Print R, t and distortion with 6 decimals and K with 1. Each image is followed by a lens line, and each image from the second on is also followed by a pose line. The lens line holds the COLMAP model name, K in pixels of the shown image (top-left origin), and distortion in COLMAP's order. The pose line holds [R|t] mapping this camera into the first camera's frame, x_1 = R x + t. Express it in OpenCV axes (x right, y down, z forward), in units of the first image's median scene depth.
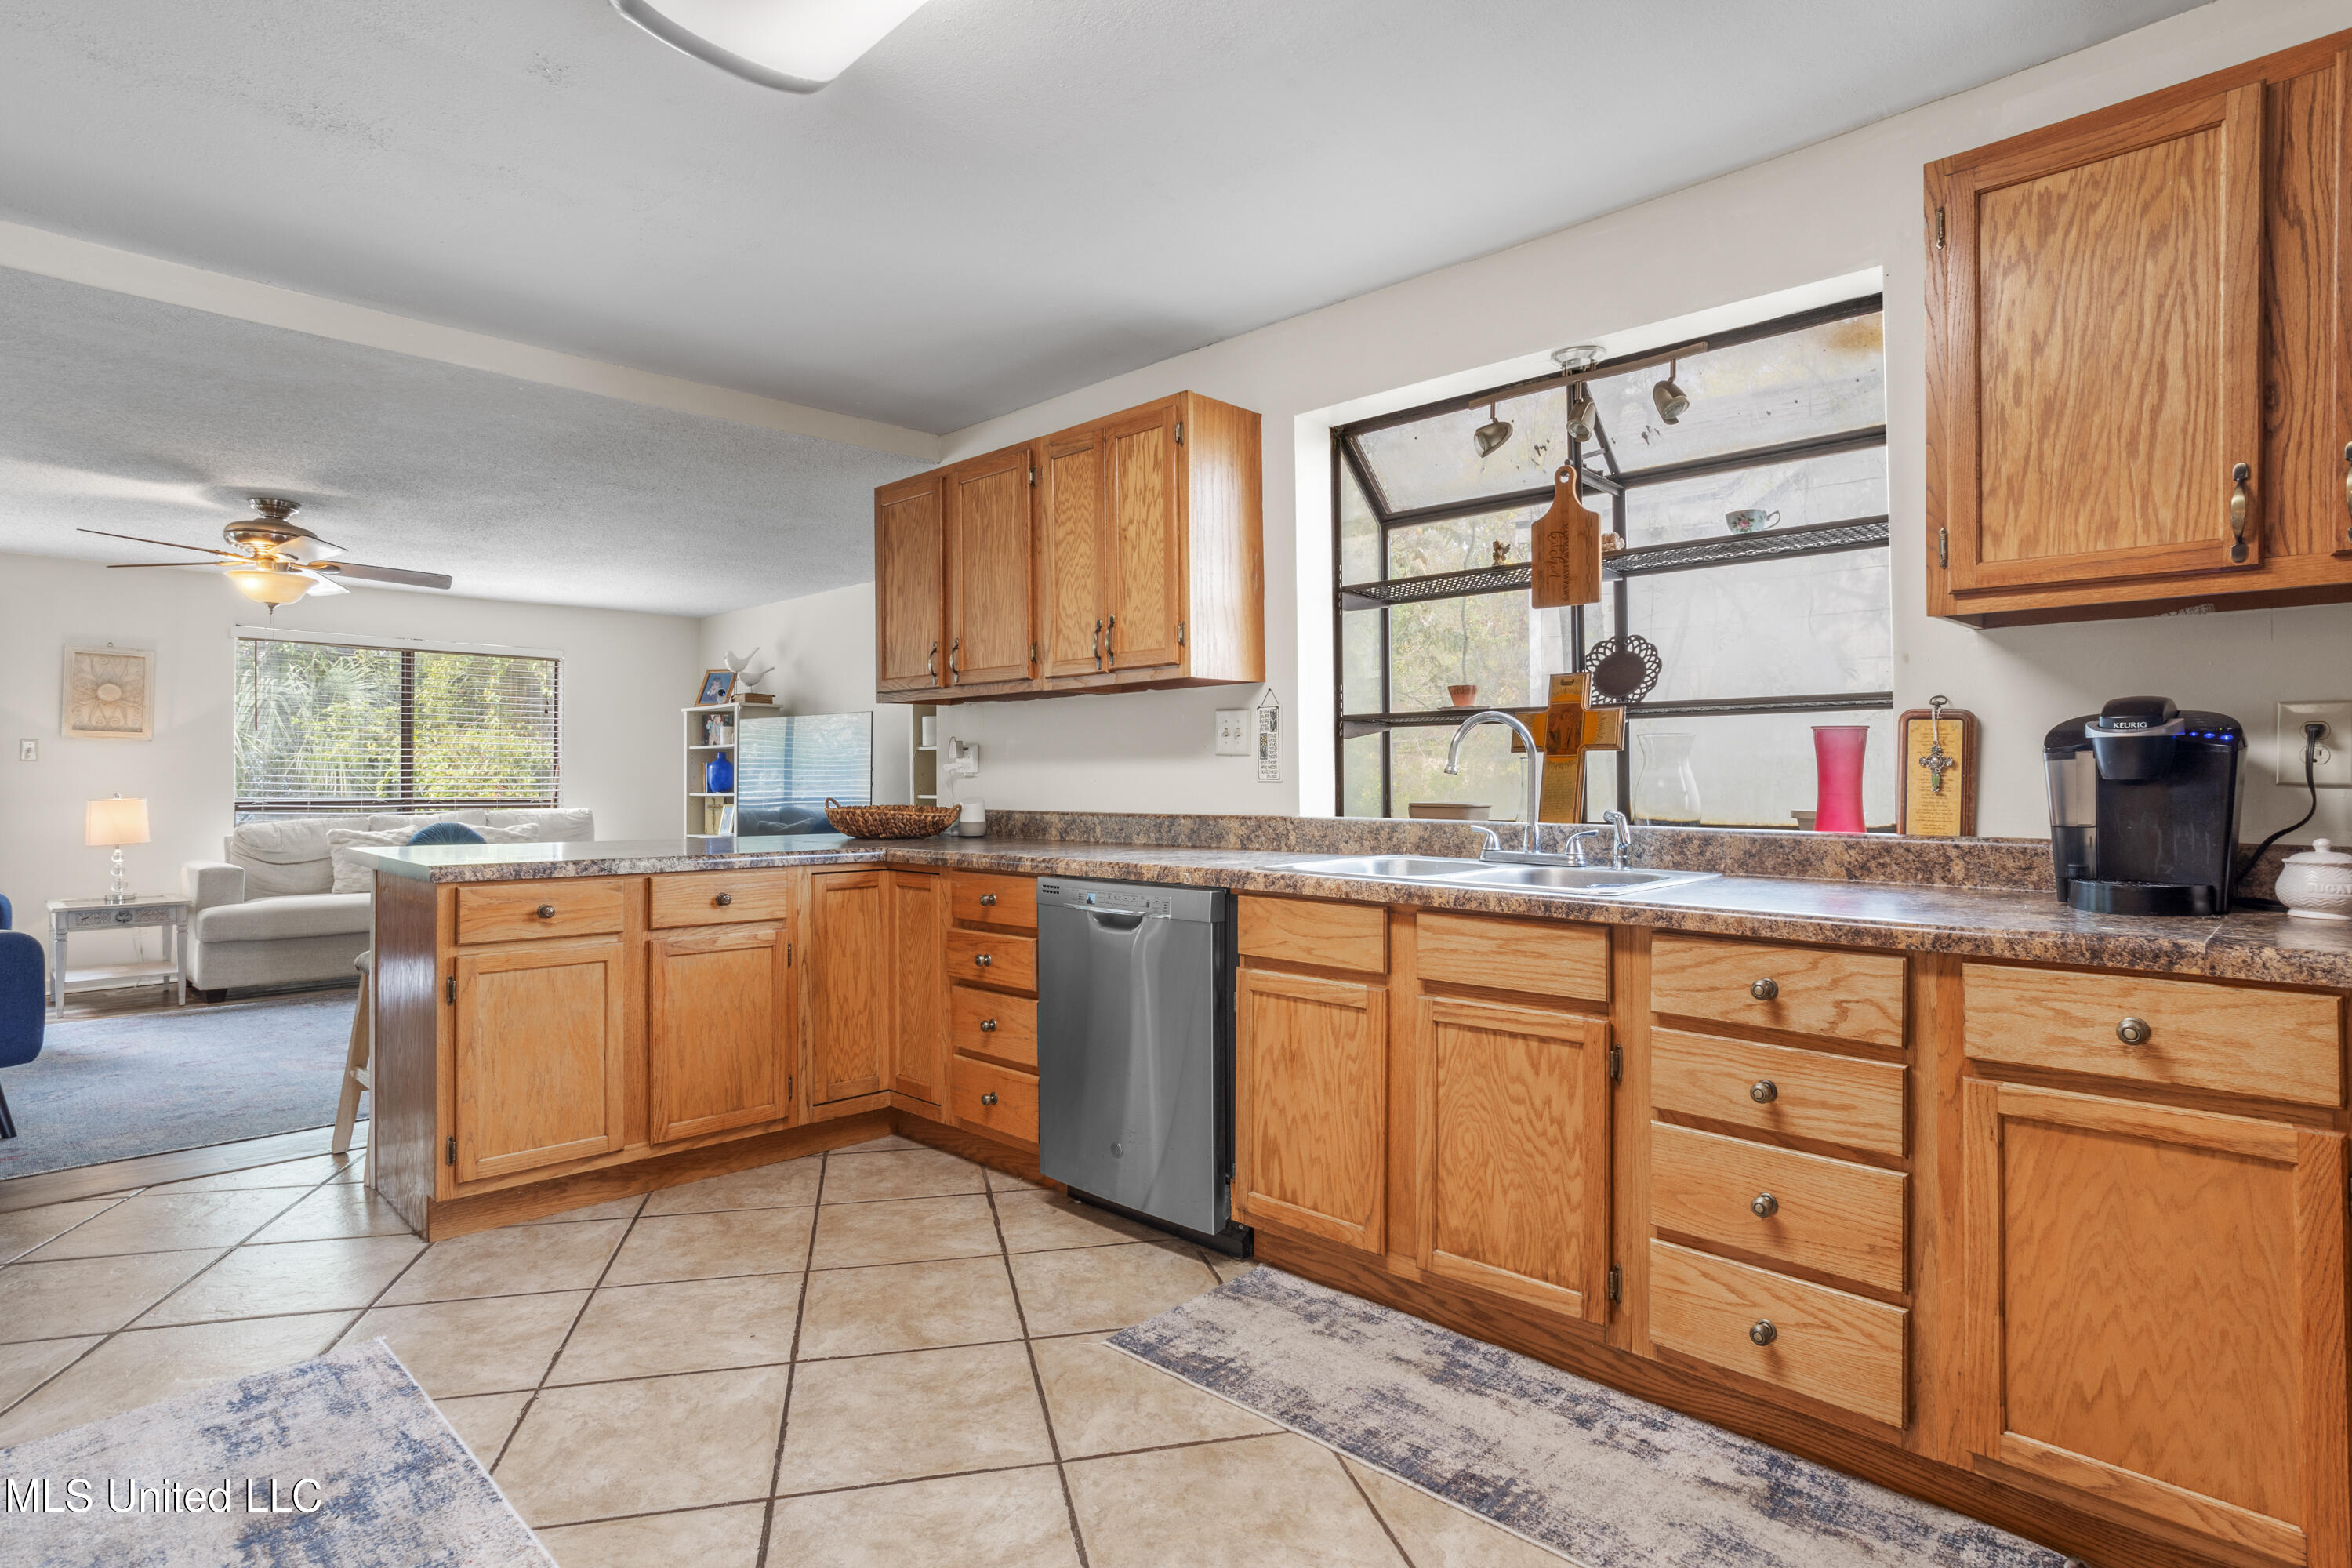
lens RADIAL K [[1185.9, 0, 1163.4], [0, 1185.9, 781.1], [0, 0, 1]] dist [-0.022855, 0.005487]
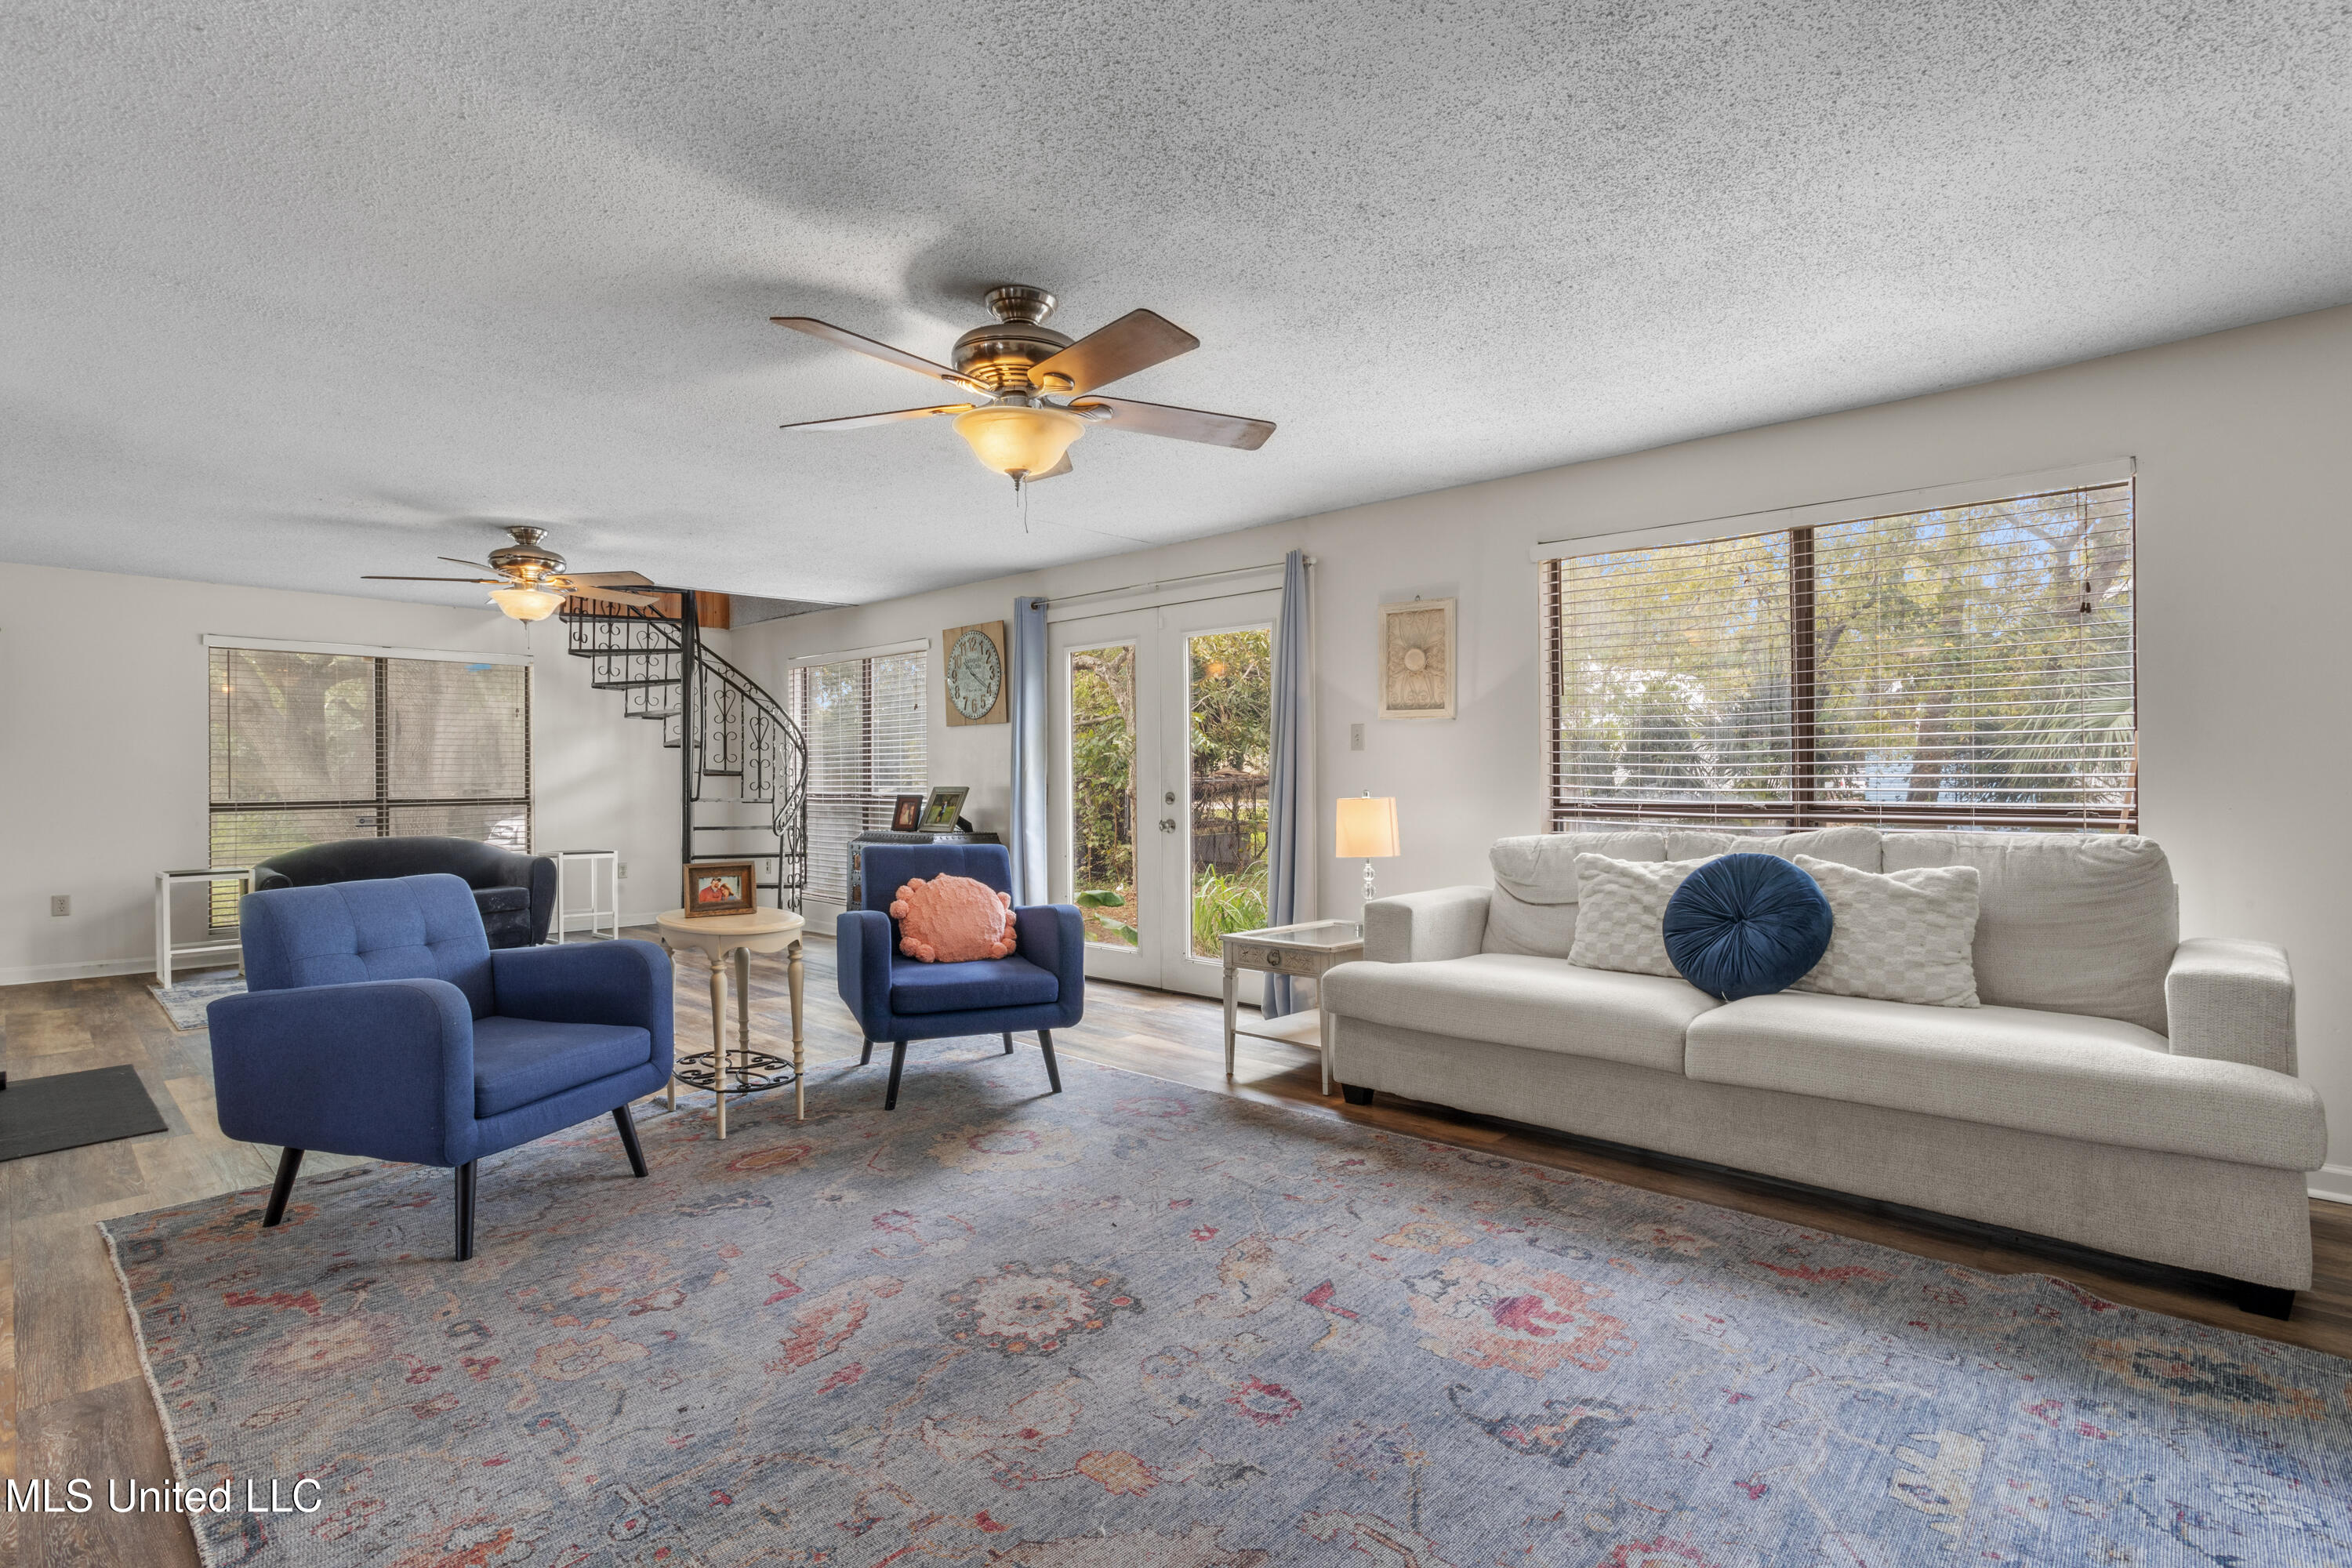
lens RADIAL K [[1130.6, 0, 1170.6], [0, 1130.6, 775.6], [0, 0, 1]] dist [-0.039114, 0.011605]
pose [[0.009240, -0.003976, -0.999949, -0.151656], [0.003514, 0.999986, -0.003944, 0.003573], [0.999951, -0.003477, 0.009254, 0.815482]]
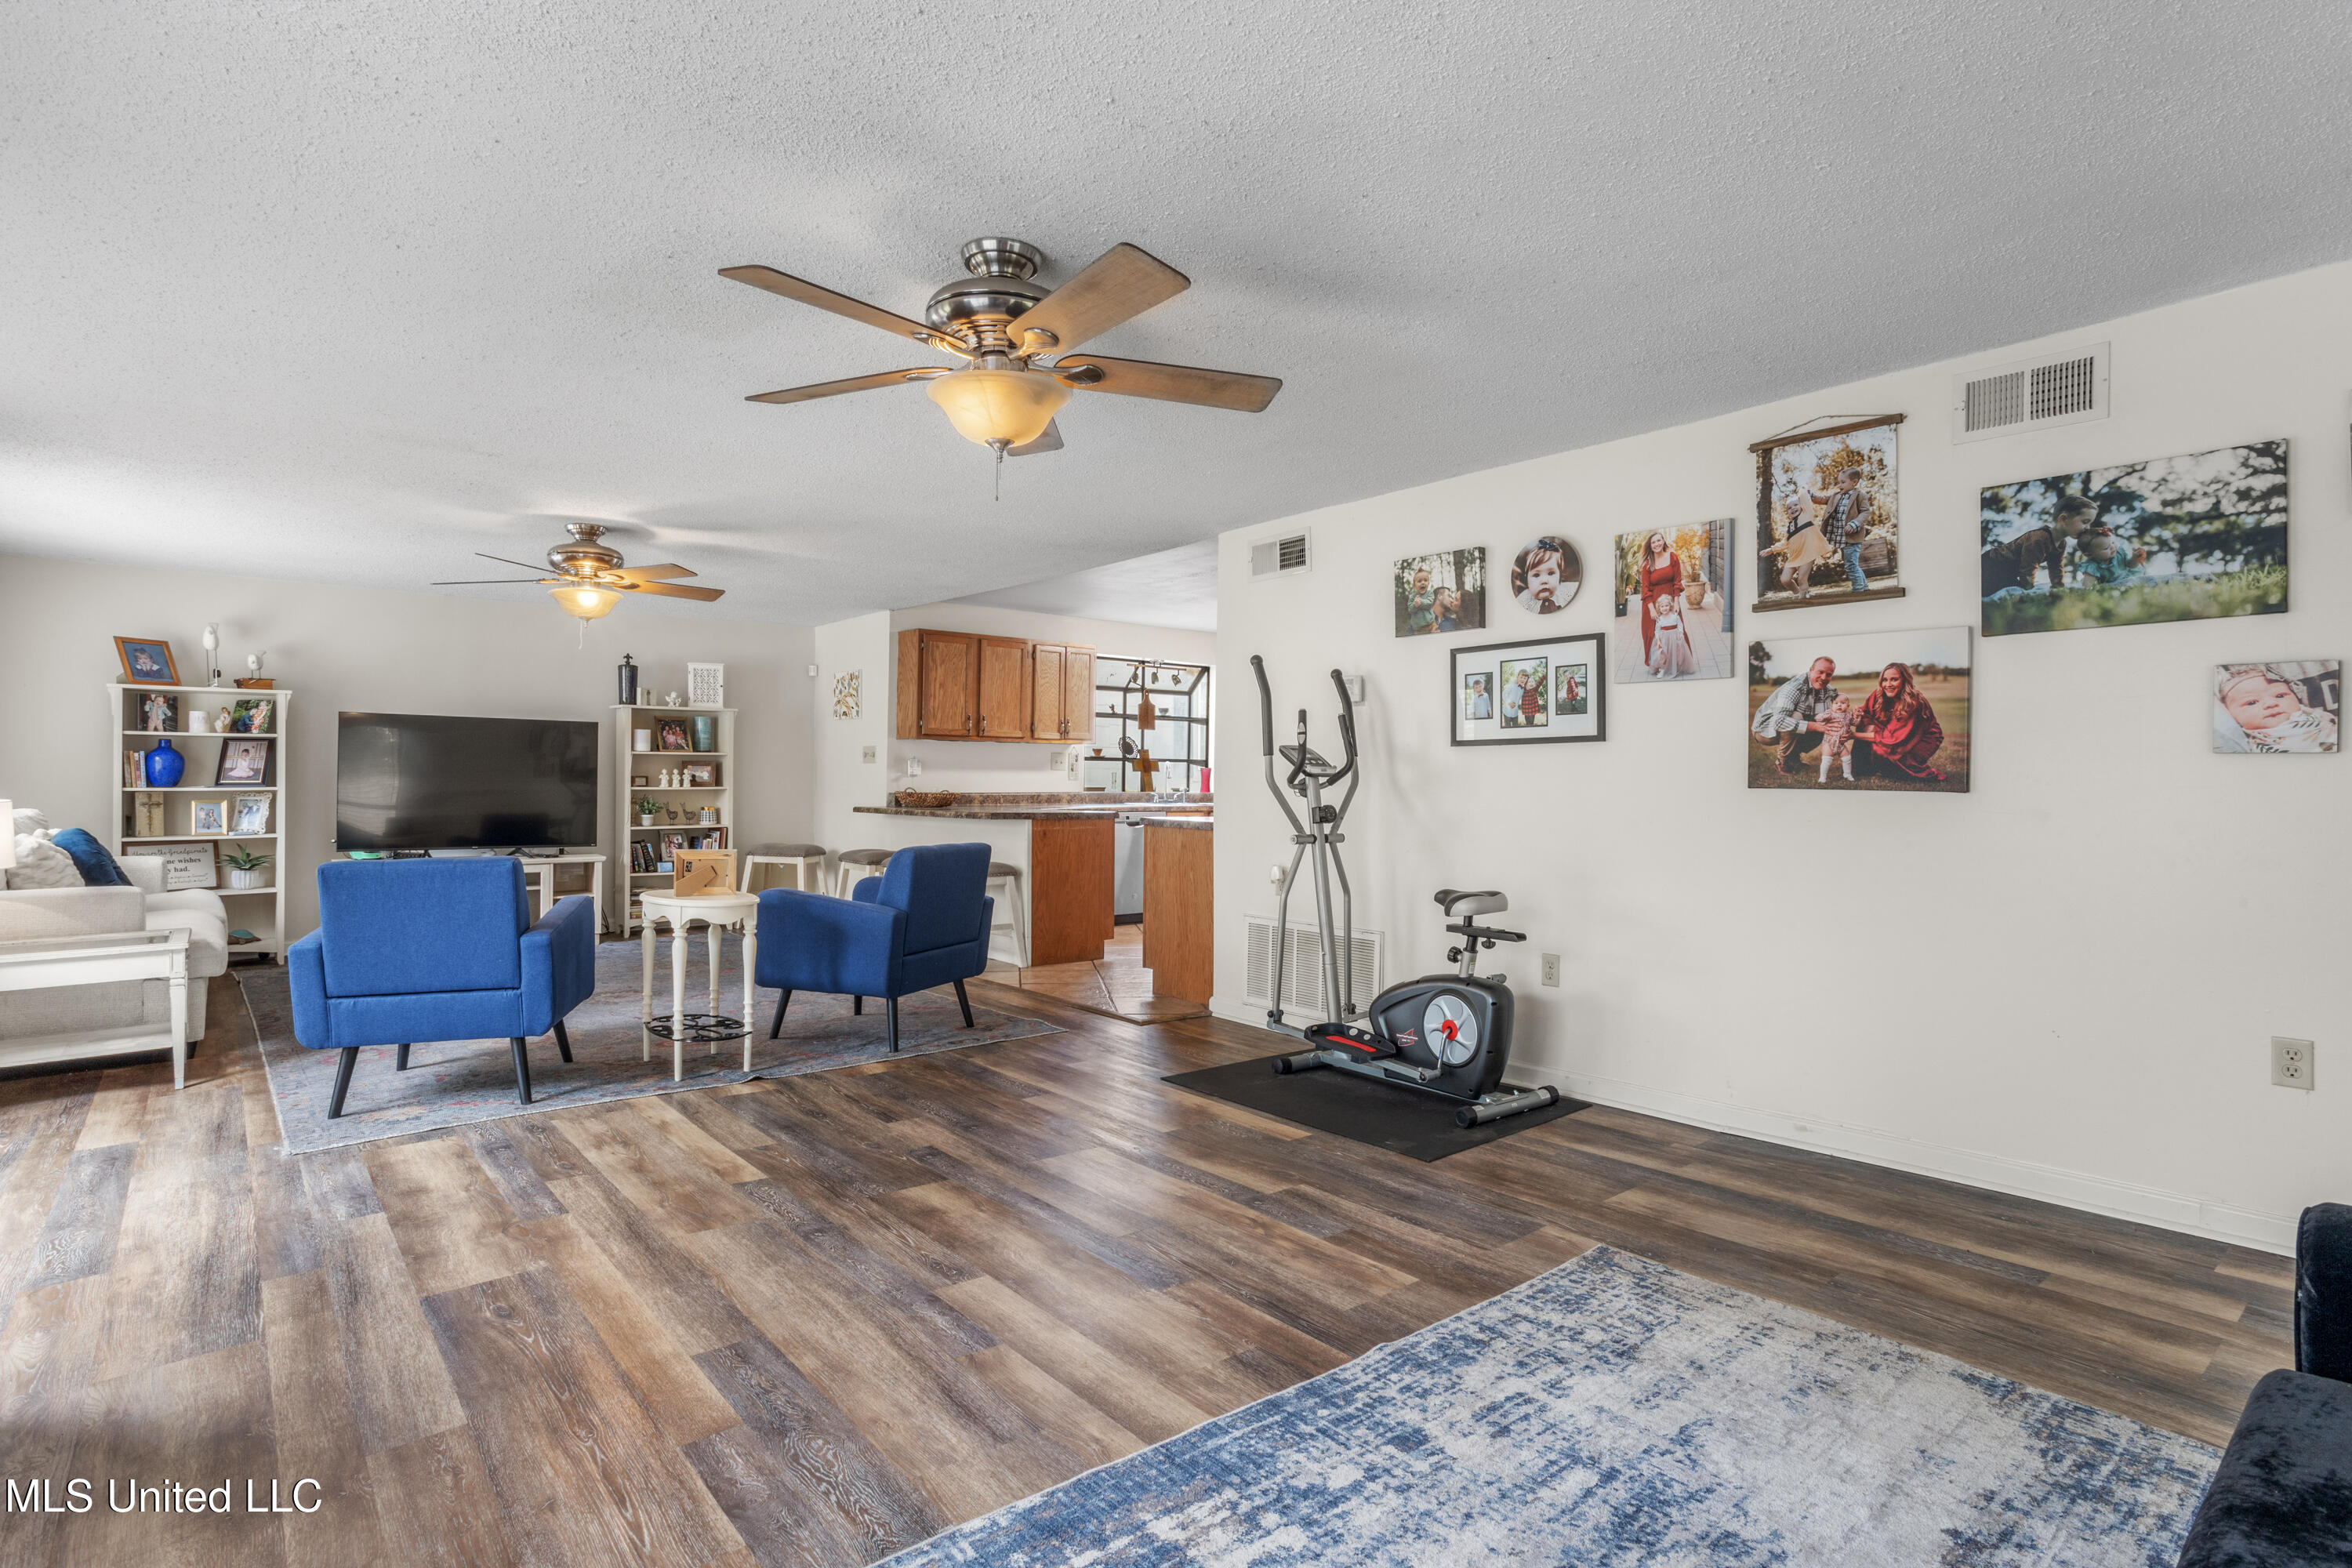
lens RADIAL K [[1185.9, 0, 1181.7], [0, 1185.9, 777.9], [0, 0, 1]] dist [-0.022855, 0.005487]
pose [[0.104051, -0.002041, 0.994570, -1.399737], [-0.002151, 0.999995, 0.002277, -0.000510], [-0.994570, -0.002376, 0.104046, 0.235144]]
